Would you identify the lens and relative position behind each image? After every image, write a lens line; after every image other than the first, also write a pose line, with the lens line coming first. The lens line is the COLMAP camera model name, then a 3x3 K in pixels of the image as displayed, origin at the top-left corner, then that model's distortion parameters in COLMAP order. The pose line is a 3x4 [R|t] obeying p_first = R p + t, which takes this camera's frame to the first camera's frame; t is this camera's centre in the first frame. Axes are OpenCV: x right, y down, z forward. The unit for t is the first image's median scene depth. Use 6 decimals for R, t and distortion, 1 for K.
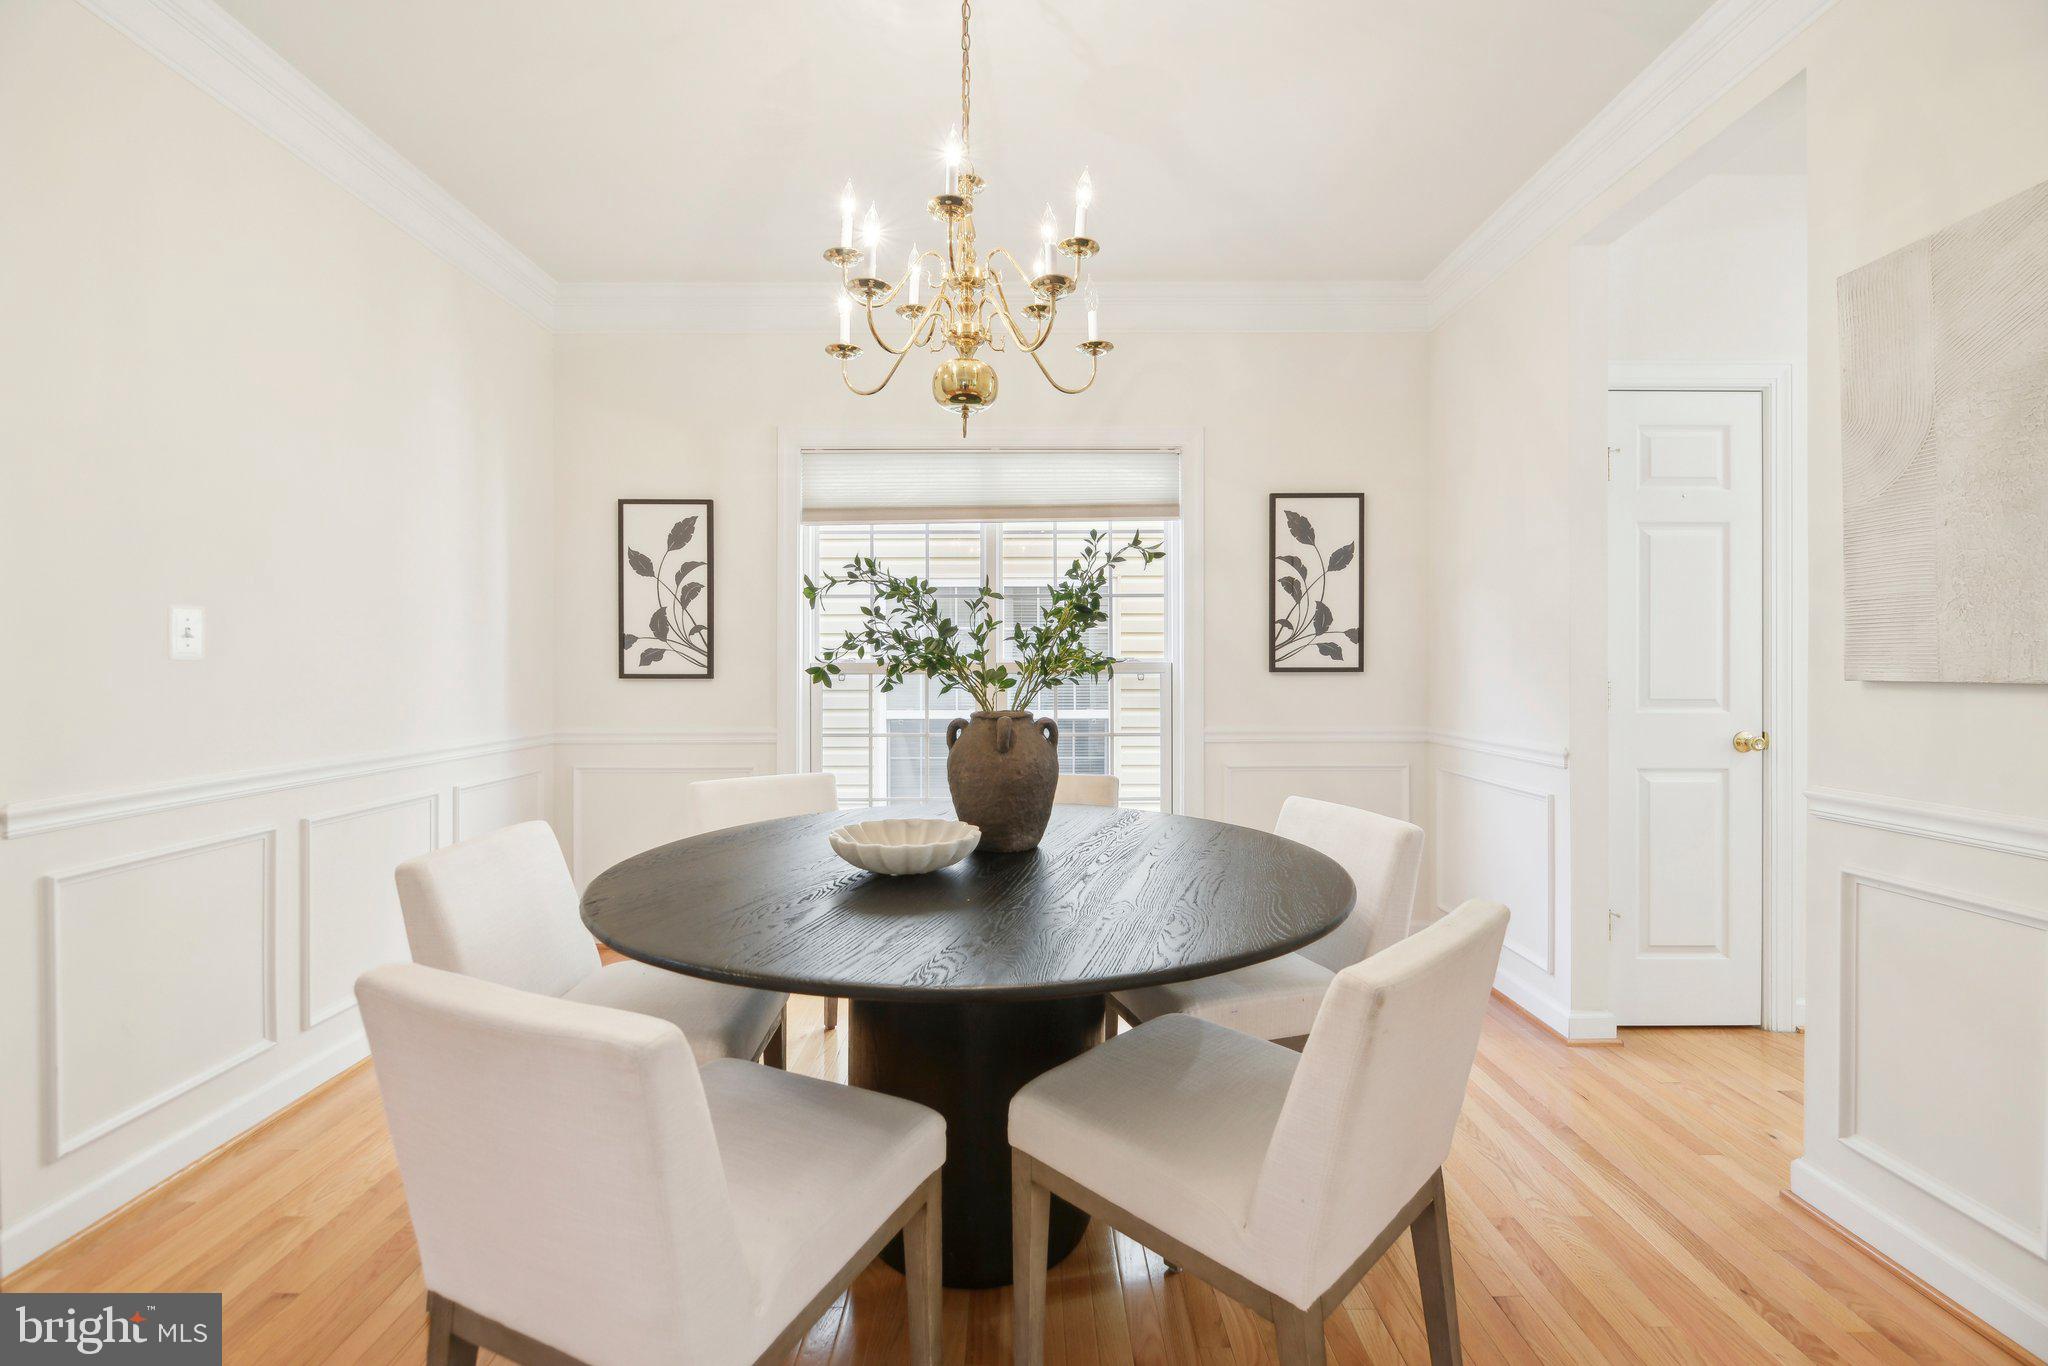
lens RADIAL K [[879.6, 0, 1105.4], [0, 879.6, 675.9], [0, 0, 1]] dist [-0.001392, -0.000221]
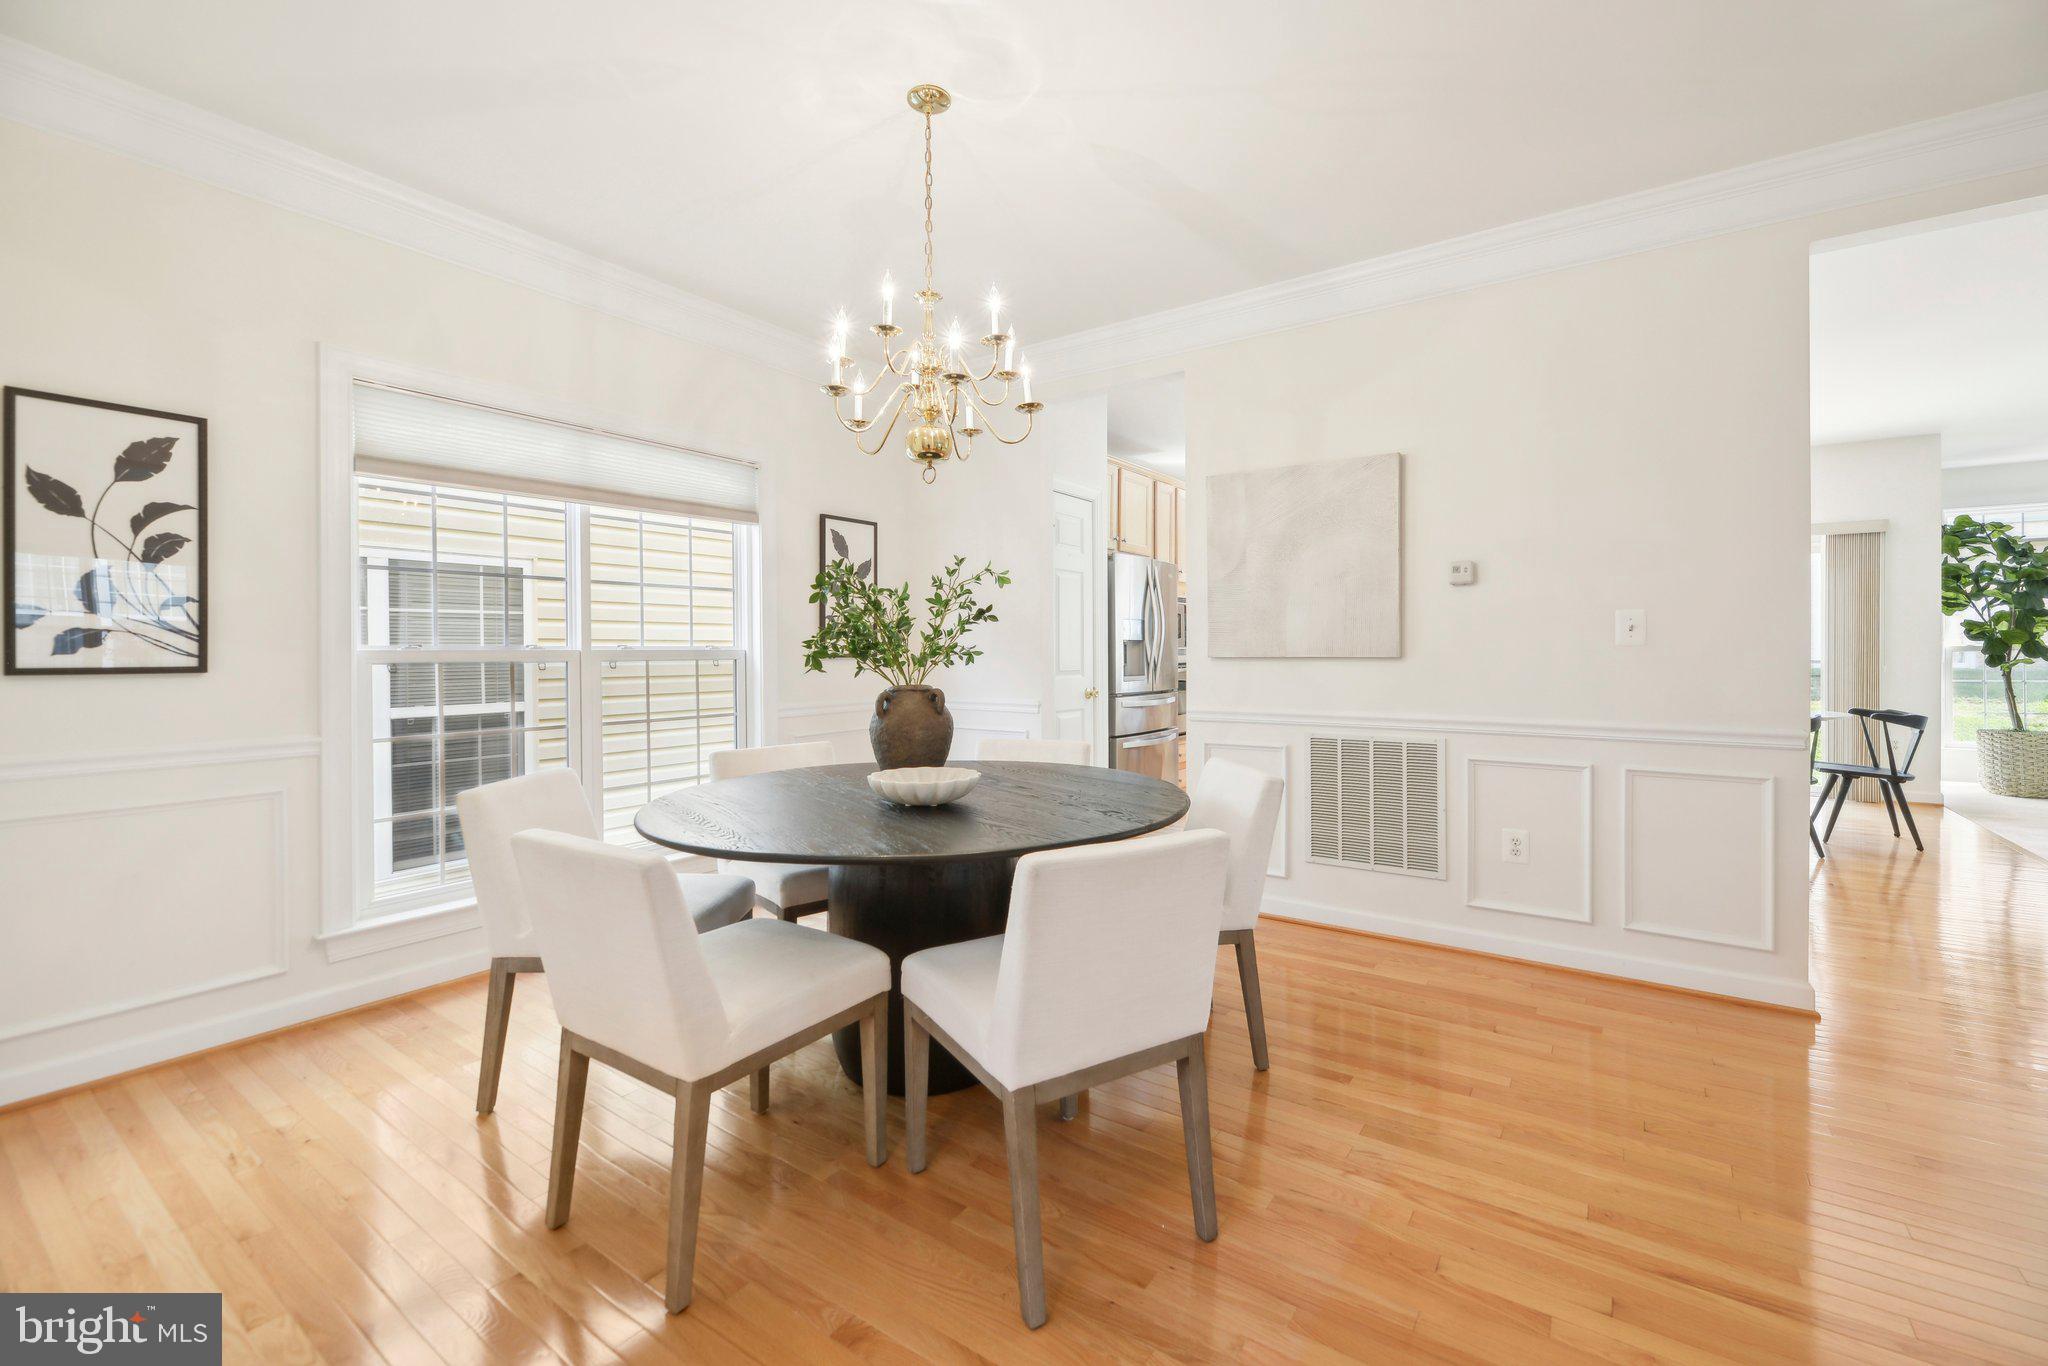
lens RADIAL K [[848.3, 0, 1037.6], [0, 848.3, 683.9], [0, 0, 1]] dist [-0.002062, -0.000768]
pose [[0.570291, -0.032715, 0.820791, -0.627745], [0.013746, 0.999447, 0.030285, 0.000697], [-0.821328, -0.005988, 0.570425, 0.064897]]
